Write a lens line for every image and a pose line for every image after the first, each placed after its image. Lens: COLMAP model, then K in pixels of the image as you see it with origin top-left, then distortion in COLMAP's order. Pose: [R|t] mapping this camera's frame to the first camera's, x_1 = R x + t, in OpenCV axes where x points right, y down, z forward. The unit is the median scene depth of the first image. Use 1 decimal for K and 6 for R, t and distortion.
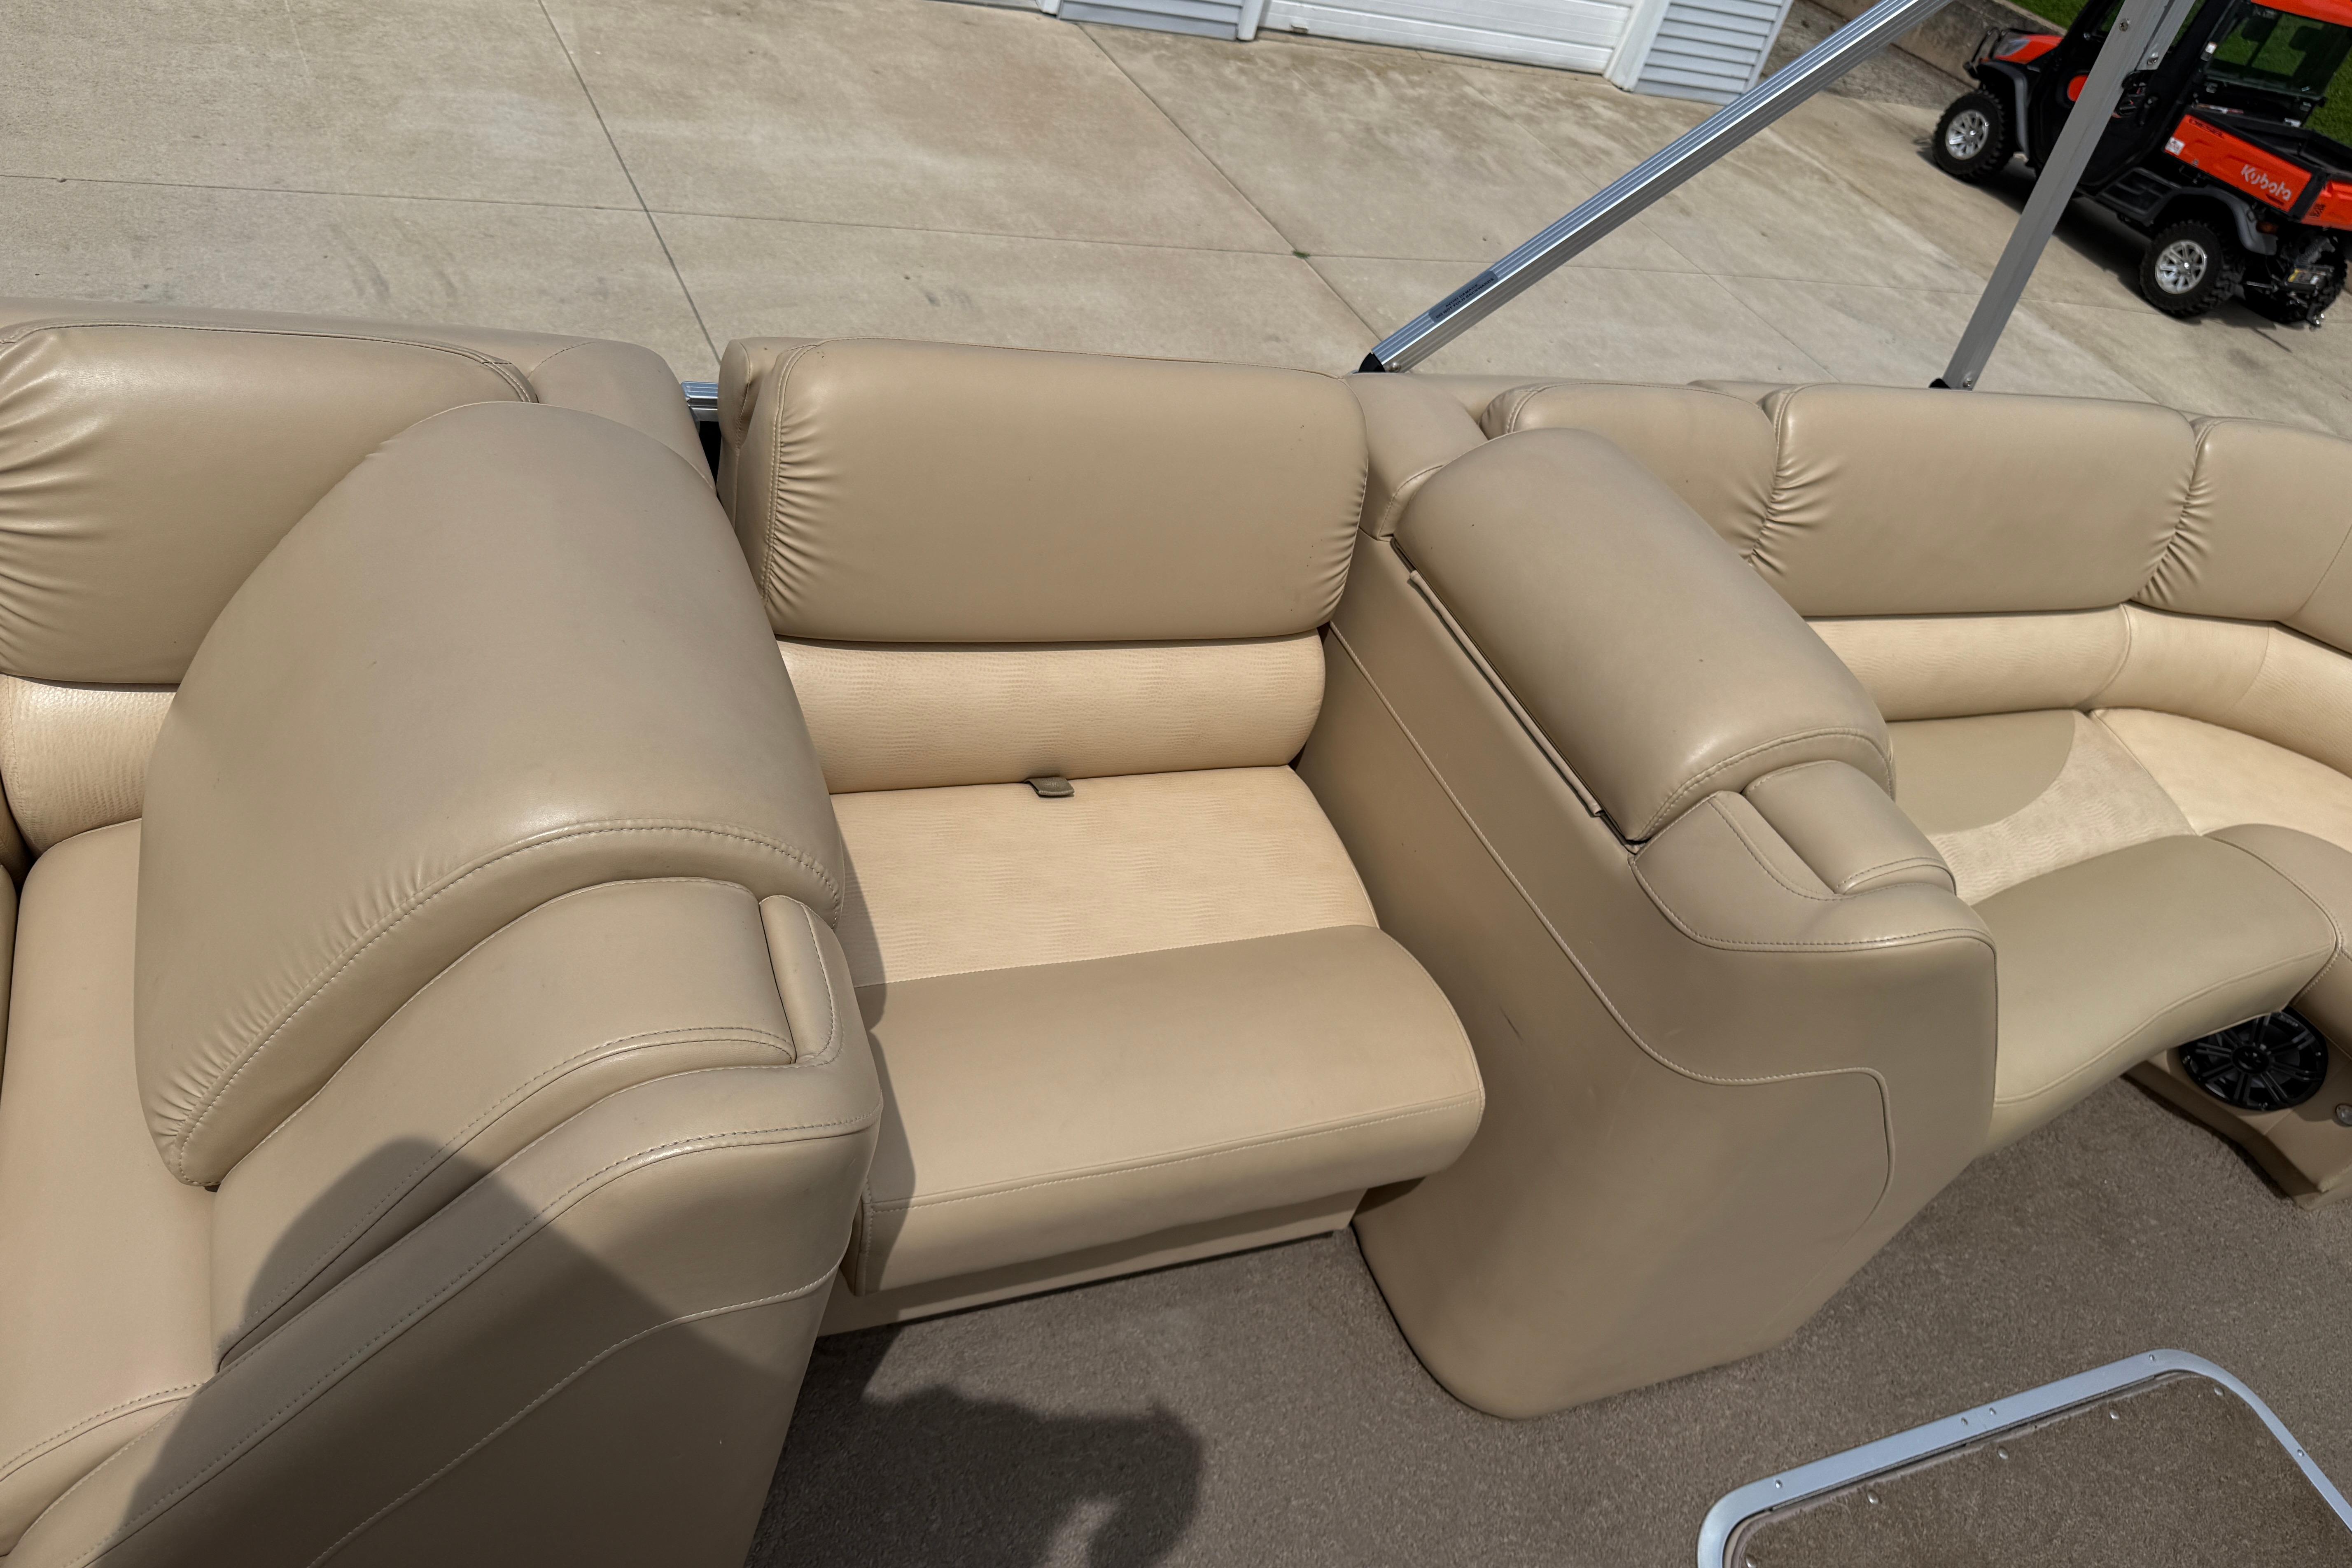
lens RADIAL K [[1665.9, 0, 1159.7], [0, 1665.9, 808.6], [0, 0, 1]] dist [0.040044, -0.028696]
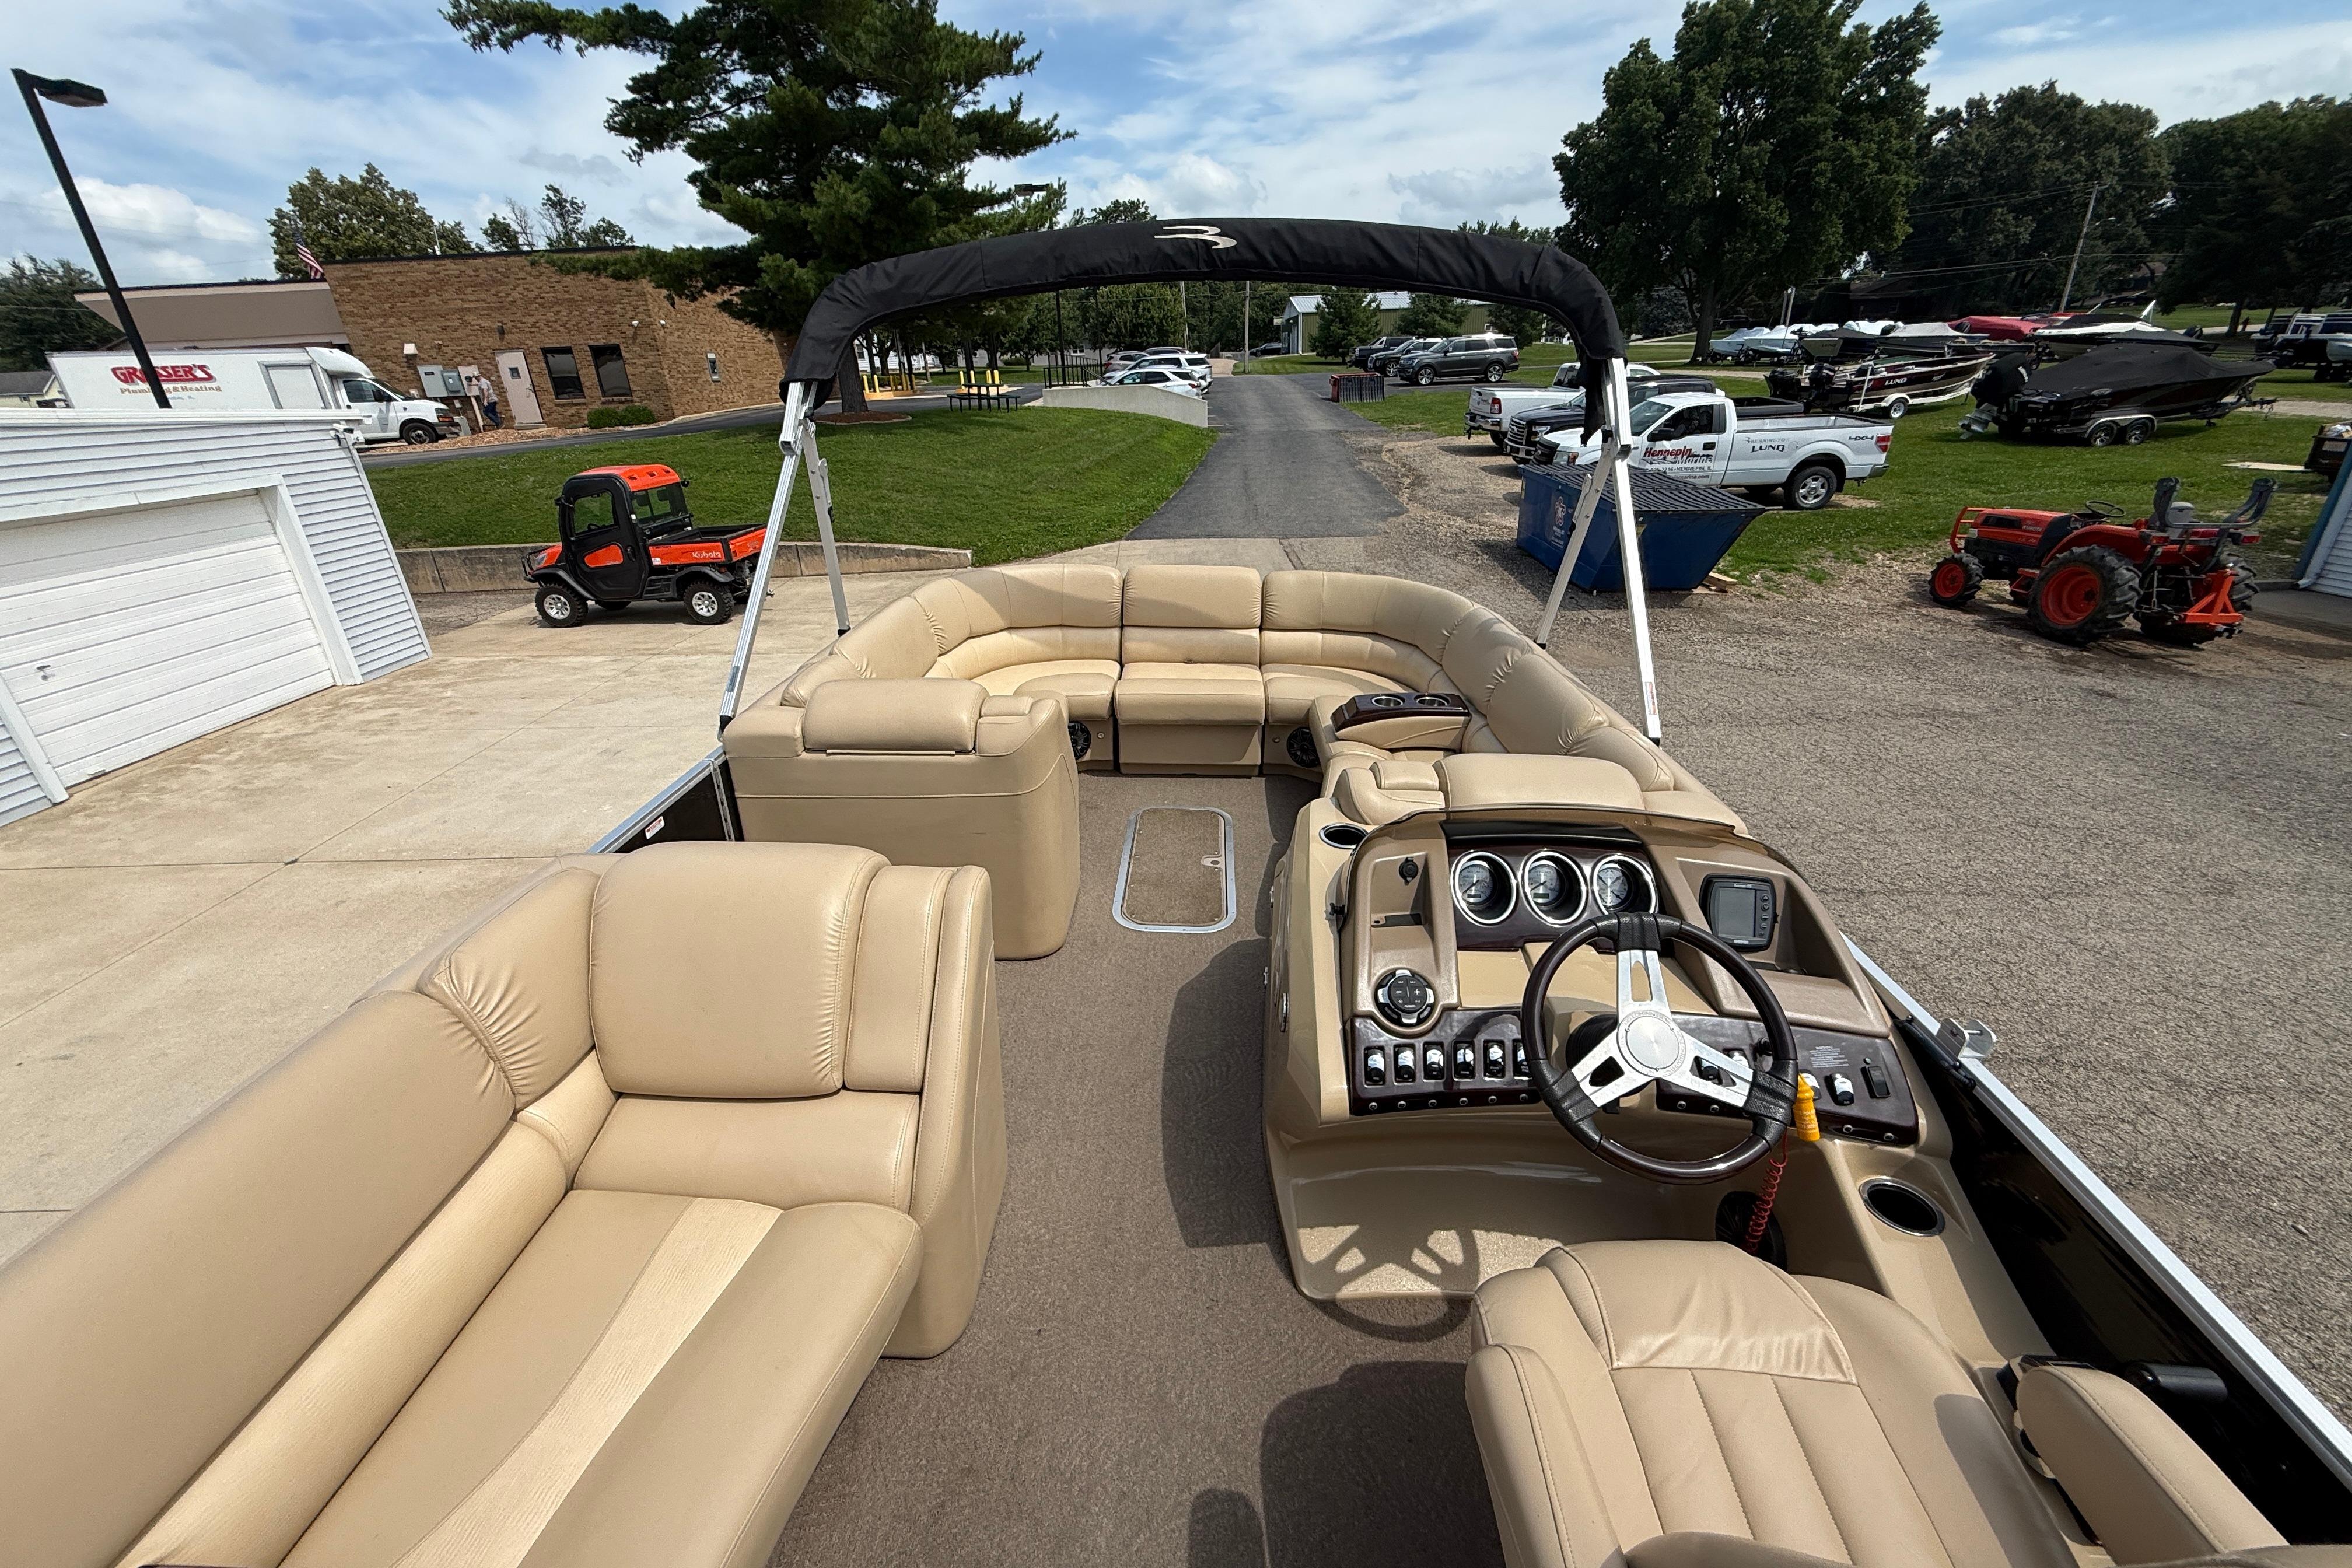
lens RADIAL K [[947.6, 0, 1160.8], [0, 947.6, 799.4], [0, 0, 1]] dist [0.006009, -0.000376]
pose [[0.421126, -0.608466, 0.672623, -0.088043], [0.693953, 0.693666, 0.193021, -0.001149], [-0.584022, 0.385483, 0.714368, -0.047948]]
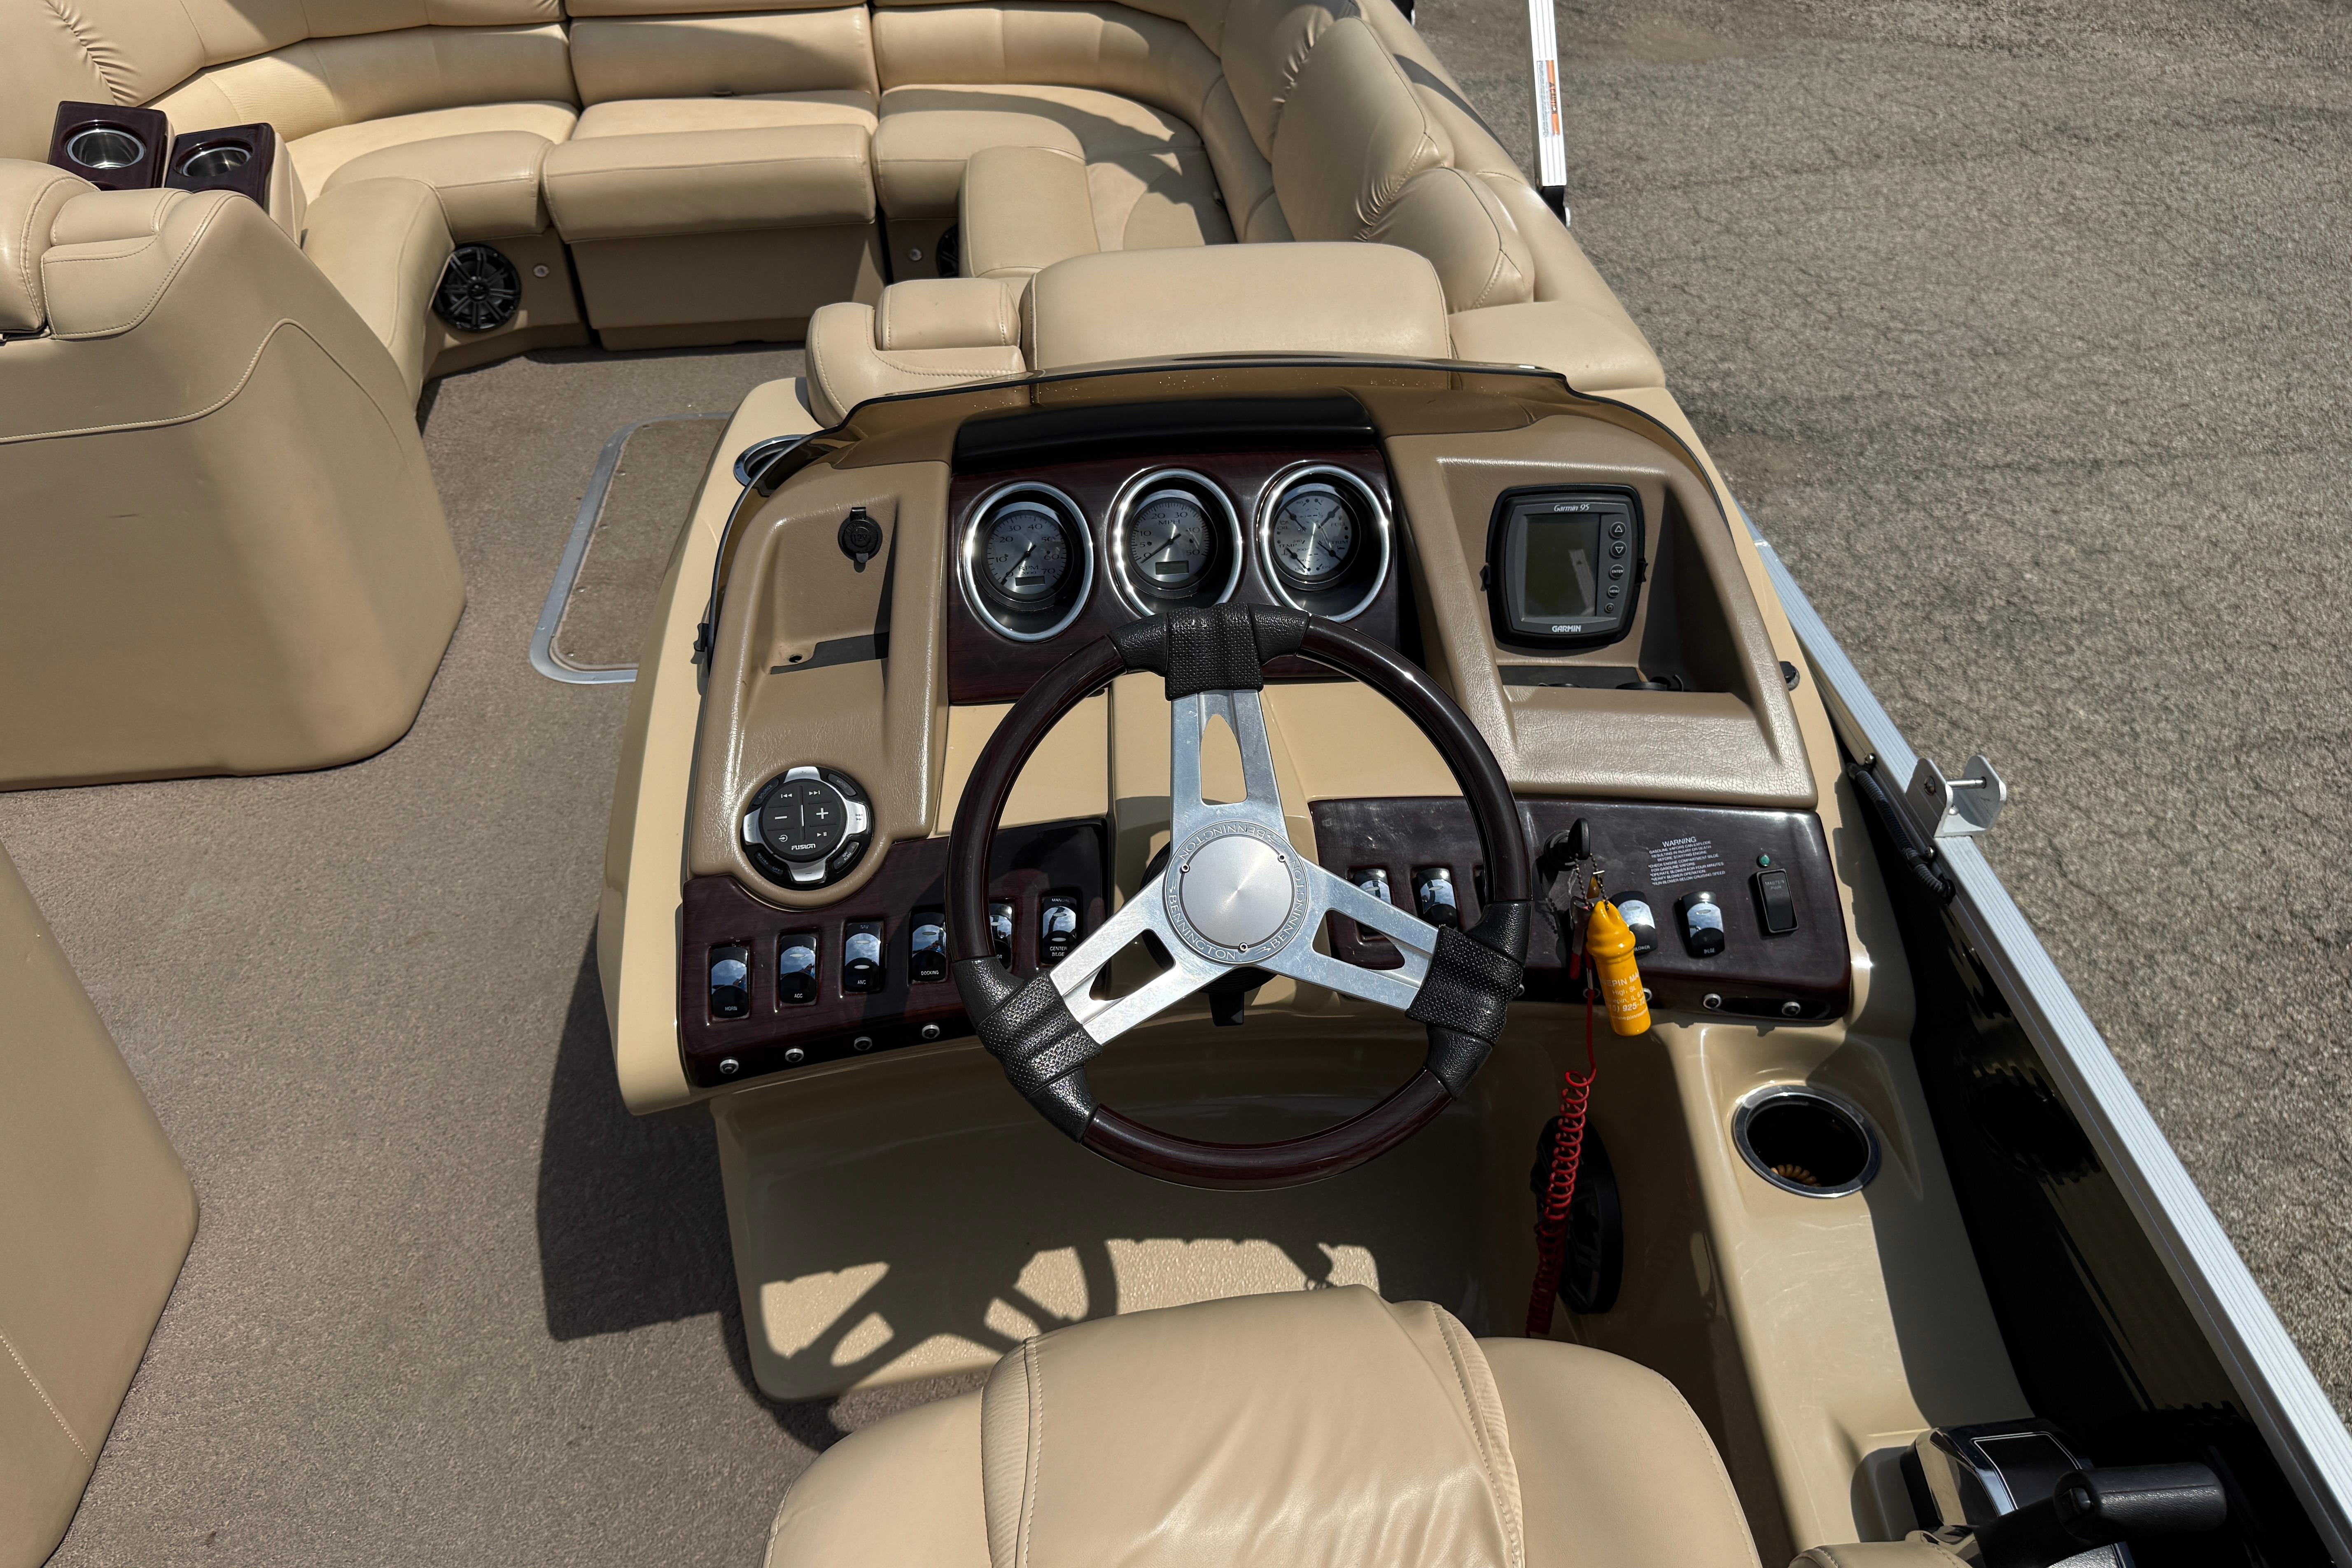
lens RADIAL K [[1697.3, 0, 1115.3], [0, 1697.3, 826.6], [0, 0, 1]] dist [0.072730, -0.079746]
pose [[0.301134, -0.793732, 0.528496, -0.057181], [0.721494, 0.552033, 0.417979, 0.031566], [-0.623510, 0.255439, 0.738909, -0.053929]]
